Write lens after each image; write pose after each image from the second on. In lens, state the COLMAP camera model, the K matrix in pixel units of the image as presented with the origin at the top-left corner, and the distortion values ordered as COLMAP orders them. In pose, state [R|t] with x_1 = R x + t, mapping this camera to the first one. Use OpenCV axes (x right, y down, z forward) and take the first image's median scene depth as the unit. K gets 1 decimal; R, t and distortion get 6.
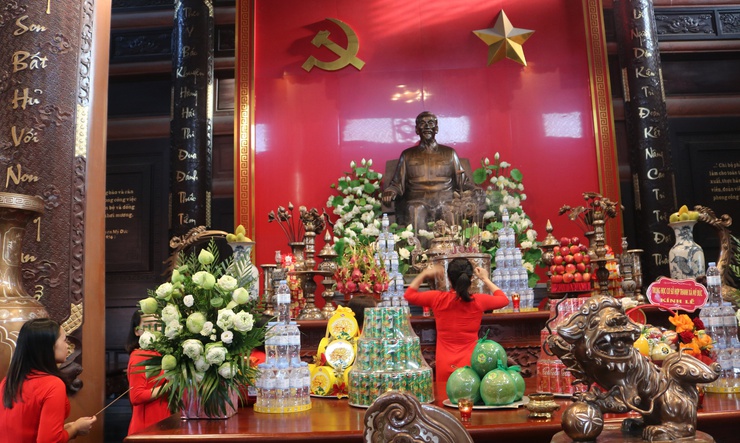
lens RADIAL K [[711.2, 0, 370.9], [0, 711.2, 221.8], [0, 0, 1]] dist [-0.095809, 0.015650]
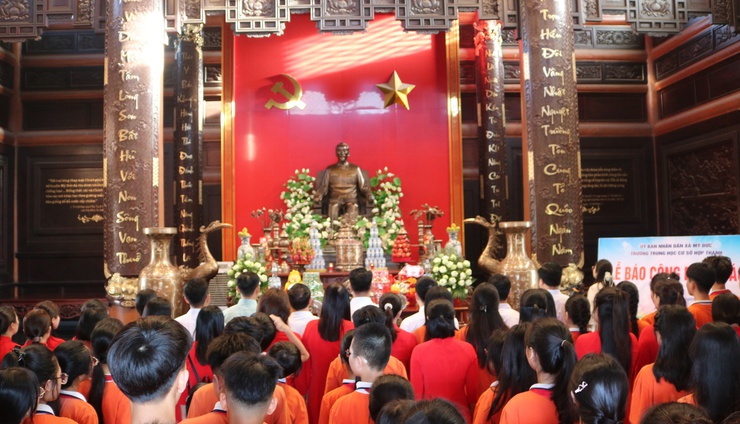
lens RADIAL K [[1017.0, 0, 369.1], [0, 1017.0, 211.9], [0, 0, 1]] dist [0.000199, 0.000000]
pose [[0.998038, 0.020030, 0.059314, 0.003644], [-0.026565, 0.993407, 0.111517, -0.268636], [-0.056689, -0.112874, 0.991991, -1.395110]]
